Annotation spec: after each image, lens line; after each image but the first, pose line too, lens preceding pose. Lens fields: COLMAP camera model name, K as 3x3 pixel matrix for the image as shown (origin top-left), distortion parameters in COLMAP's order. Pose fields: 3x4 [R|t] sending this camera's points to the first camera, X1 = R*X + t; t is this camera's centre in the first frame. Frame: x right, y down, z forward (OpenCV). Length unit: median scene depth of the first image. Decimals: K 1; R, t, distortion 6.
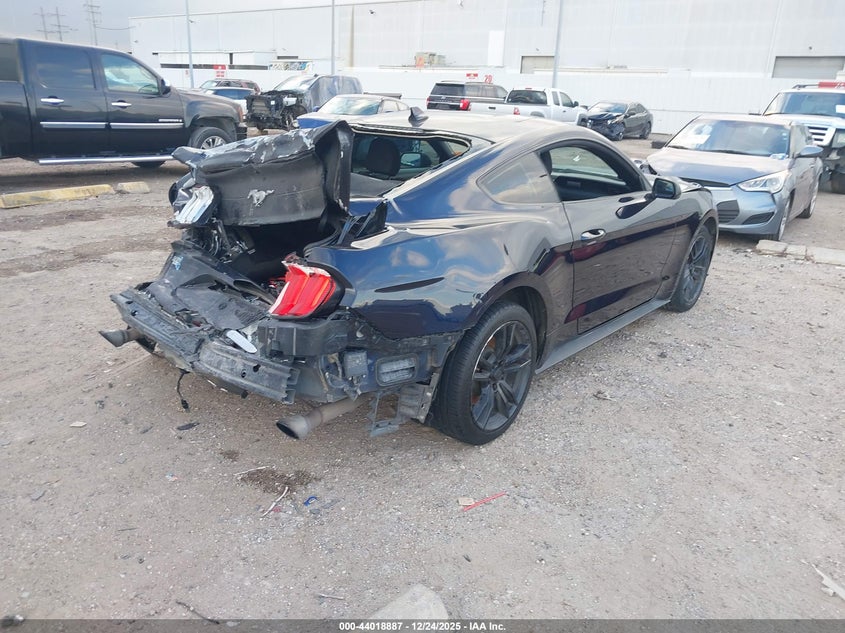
lens RADIAL K [[691.8, 0, 422.5], [0, 691.8, 316.5], [0, 0, 1]] dist [-0.000843, -0.004548]
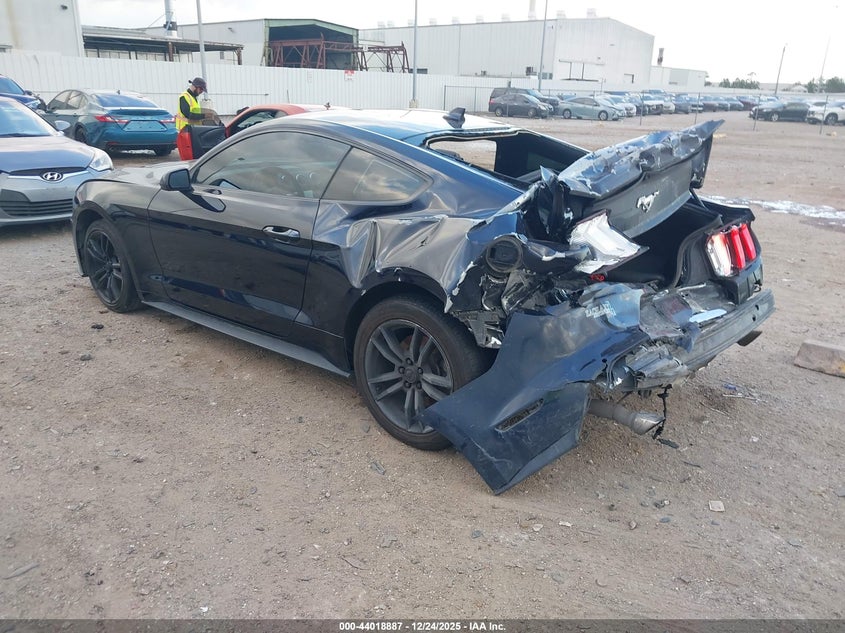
lens RADIAL K [[691.8, 0, 422.5], [0, 691.8, 316.5], [0, 0, 1]] dist [-0.000843, -0.004548]
pose [[-0.022608, -0.340016, 0.940148, -0.728341], [0.280024, 0.900593, 0.332445, -0.262820], [-0.959727, 0.270780, 0.074852, 0.735491]]
